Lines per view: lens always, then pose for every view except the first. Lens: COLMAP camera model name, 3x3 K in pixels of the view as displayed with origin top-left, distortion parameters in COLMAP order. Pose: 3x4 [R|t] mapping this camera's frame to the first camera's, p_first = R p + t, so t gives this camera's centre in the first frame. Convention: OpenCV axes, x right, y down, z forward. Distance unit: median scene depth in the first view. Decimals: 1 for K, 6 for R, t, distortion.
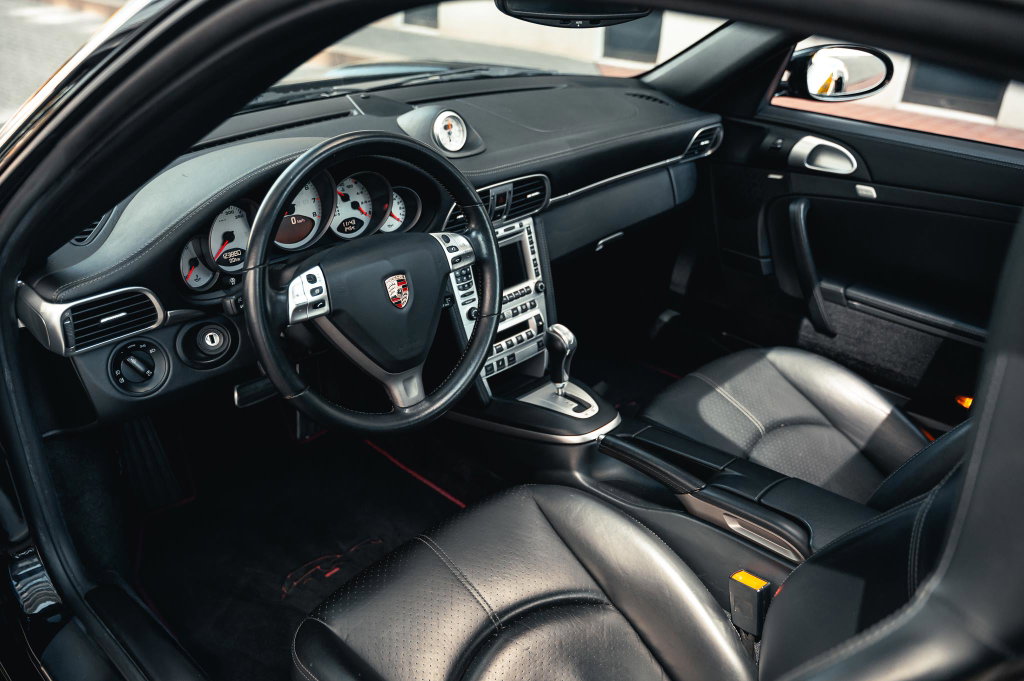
lens RADIAL K [[855.5, 0, 511.7], [0, 855.5, 339.9], [0, 0, 1]] dist [-0.016293, -0.003799]
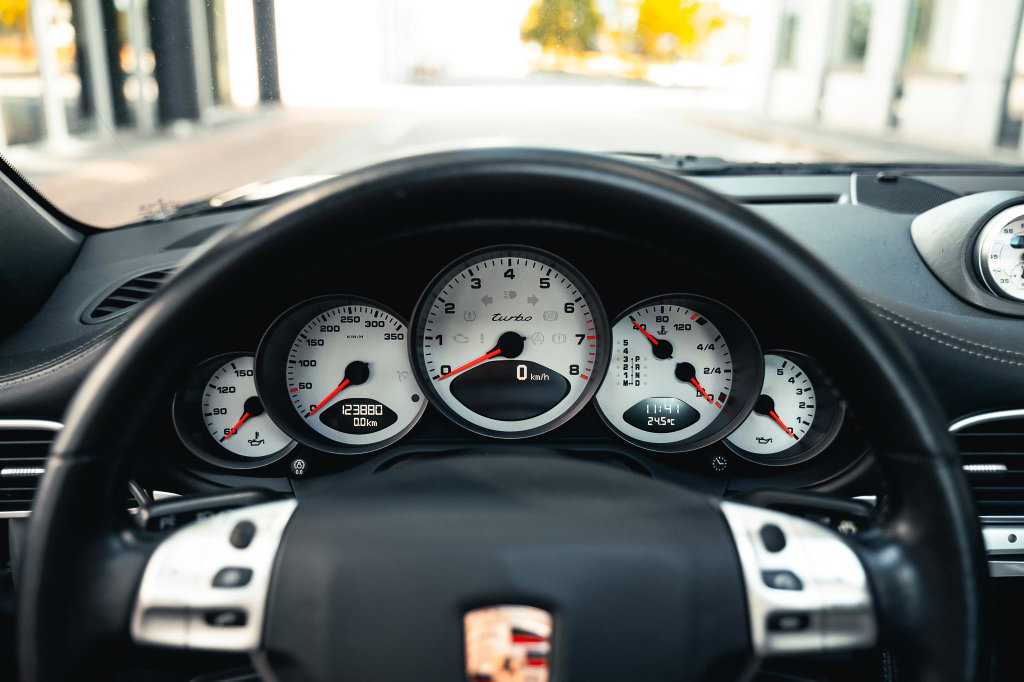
lens RADIAL K [[855.5, 0, 512.1], [0, 855.5, 342.4], [0, 0, 1]] dist [-0.016293, -0.003799]
pose [[0.710856, 0.189646, -0.677287, 0.040518], [-0.303054, 0.951574, -0.051626, -0.125187], [0.634699, 0.241953, 0.733905, 0.638835]]
